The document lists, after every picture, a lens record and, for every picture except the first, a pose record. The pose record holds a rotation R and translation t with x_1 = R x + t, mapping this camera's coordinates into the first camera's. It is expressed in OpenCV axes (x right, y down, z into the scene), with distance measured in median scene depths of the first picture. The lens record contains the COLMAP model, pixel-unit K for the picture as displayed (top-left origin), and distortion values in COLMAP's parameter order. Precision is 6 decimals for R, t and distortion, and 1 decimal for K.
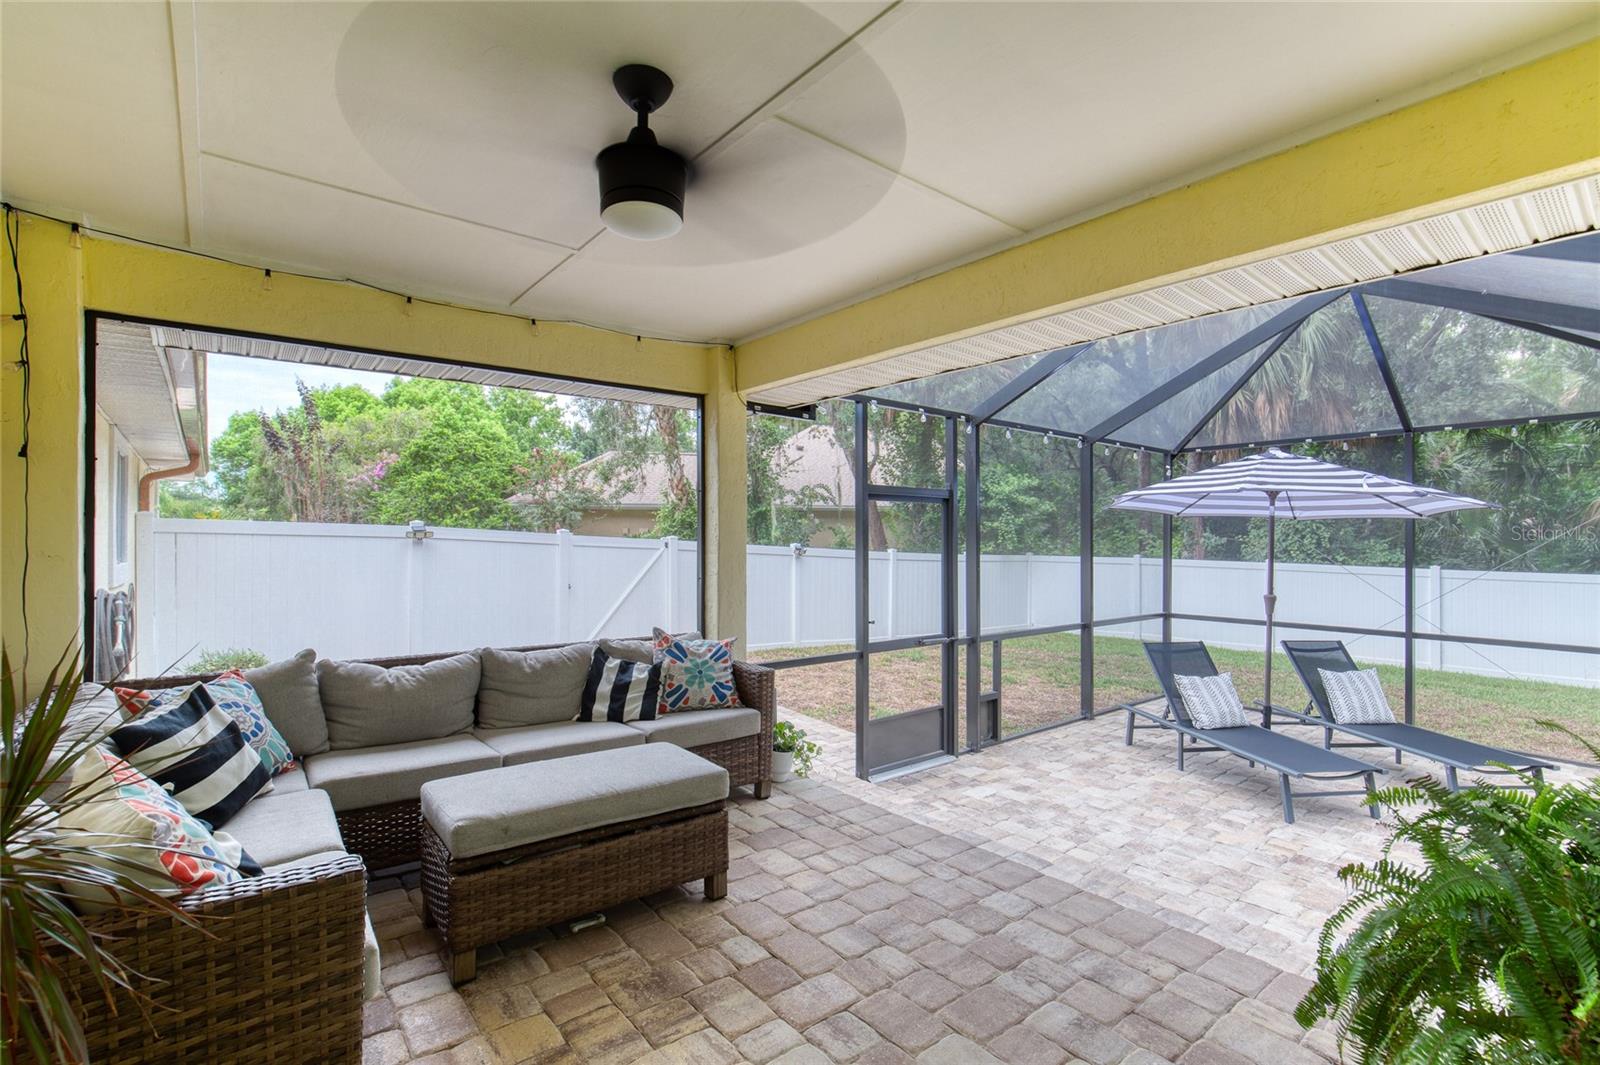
lens RADIAL K [[735.0, 0, 800.0], [0, 735.0, 532.5], [0, 0, 1]] dist [-0.007021, -0.000279]
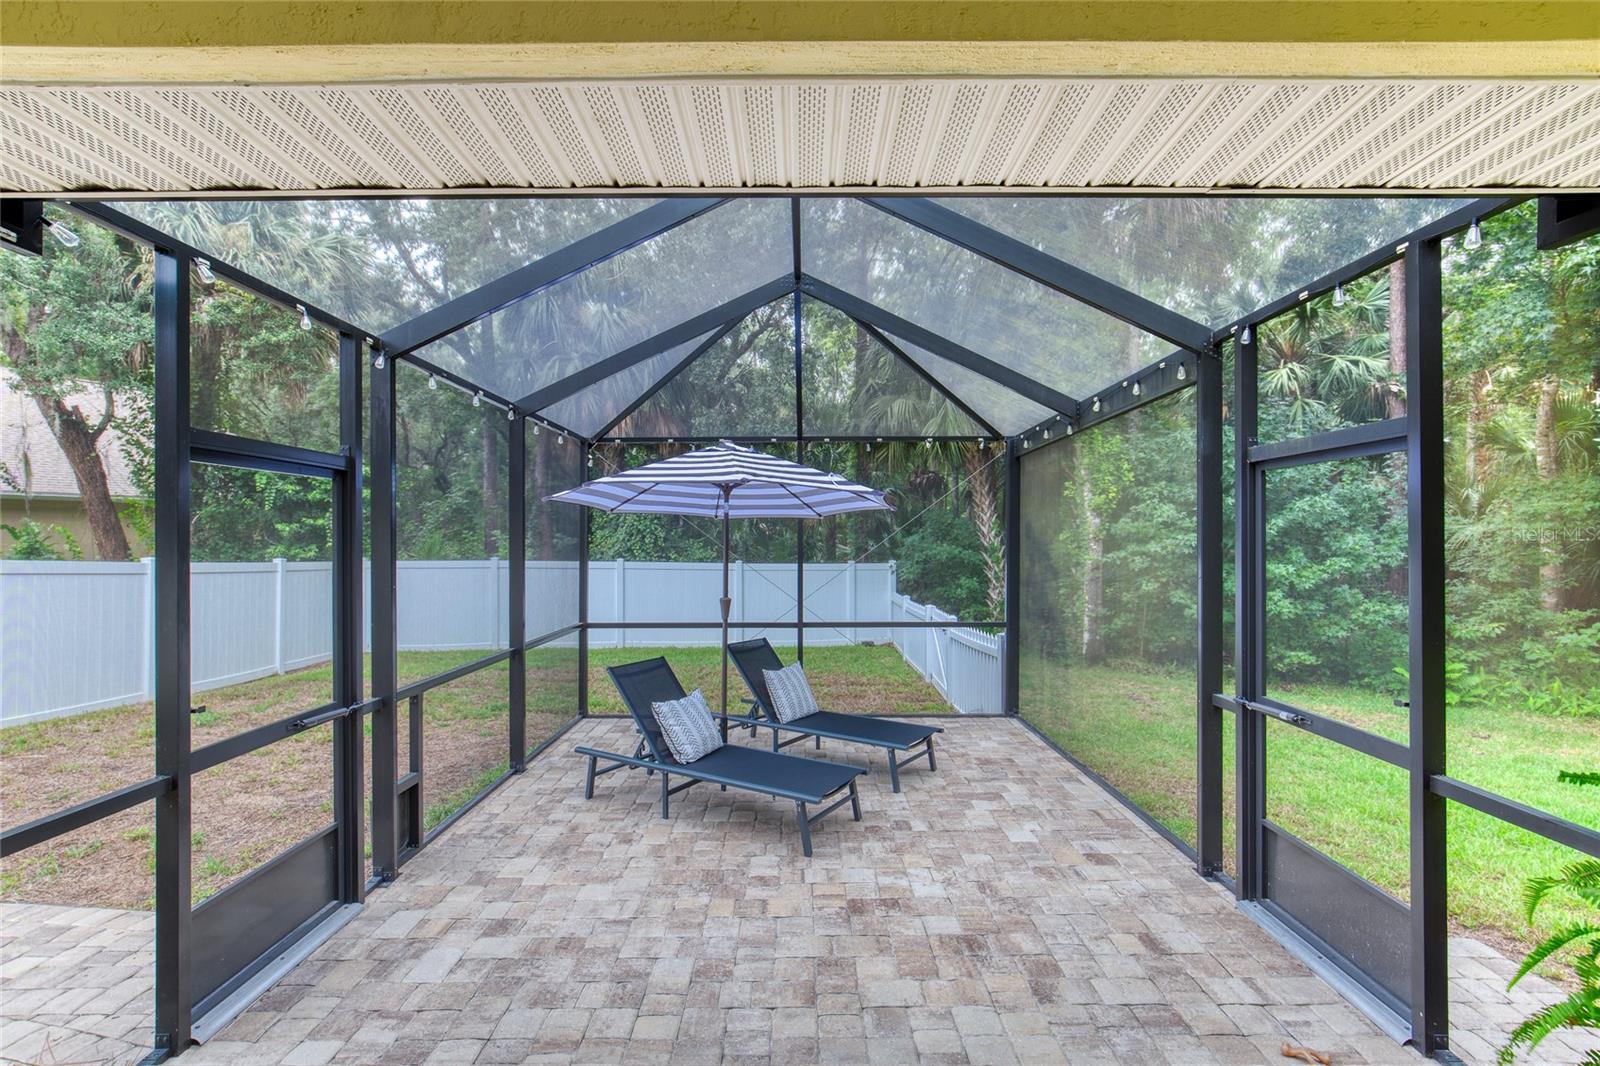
lens RADIAL K [[735.0, 0, 800.0], [0, 735.0, 533.0], [0, 0, 1]] dist [-0.007021, -0.000279]
pose [[0.636896, 0.001528, 0.770948, -0.020089], [-0.000641, 0.999999, -0.001452, 0.003835], [-0.770950, 0.000431, 0.636896, 0.332956]]
